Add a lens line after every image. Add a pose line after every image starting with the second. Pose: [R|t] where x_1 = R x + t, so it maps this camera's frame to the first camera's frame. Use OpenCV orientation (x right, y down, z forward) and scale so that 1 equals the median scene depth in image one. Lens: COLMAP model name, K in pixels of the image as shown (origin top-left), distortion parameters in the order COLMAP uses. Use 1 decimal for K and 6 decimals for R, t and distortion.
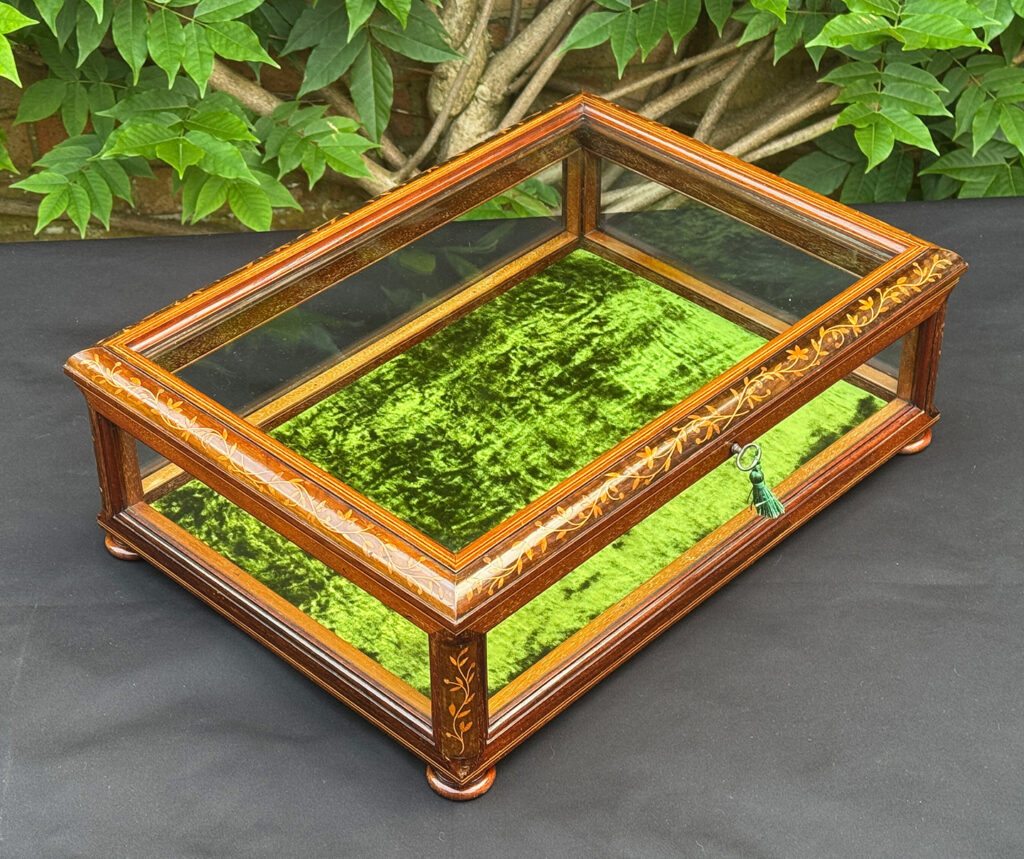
lens RADIAL K [[2095.8, 0, 495.1], [0, 2095.8, 451.2], [0, 0, 1]] dist [0.124404, 0.326059]
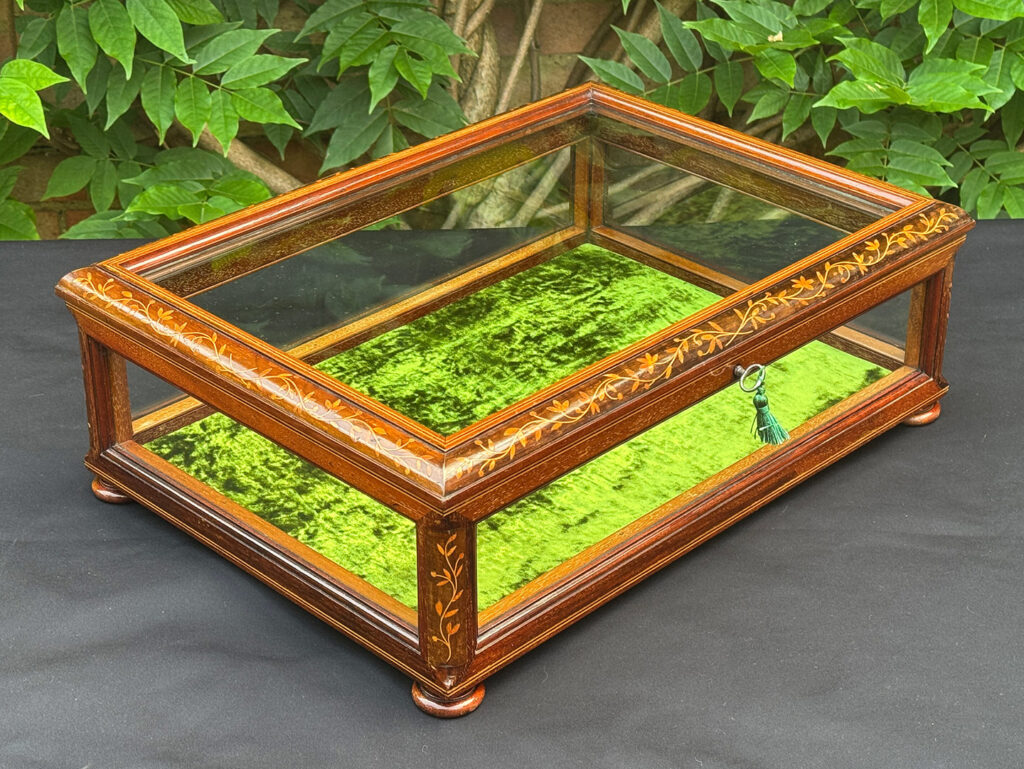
lens RADIAL K [[2015.1, 0, 517.2], [0, 2015.1, 383.3], [0, 0, 1]] dist [0.119561, 0.553014]
pose [[0.999800, 0.019684, -0.003649, 0.013942], [-0.020009, 0.988476, -0.150051, 0.135519], [0.000653, 0.150094, 0.988672, 0.068551]]
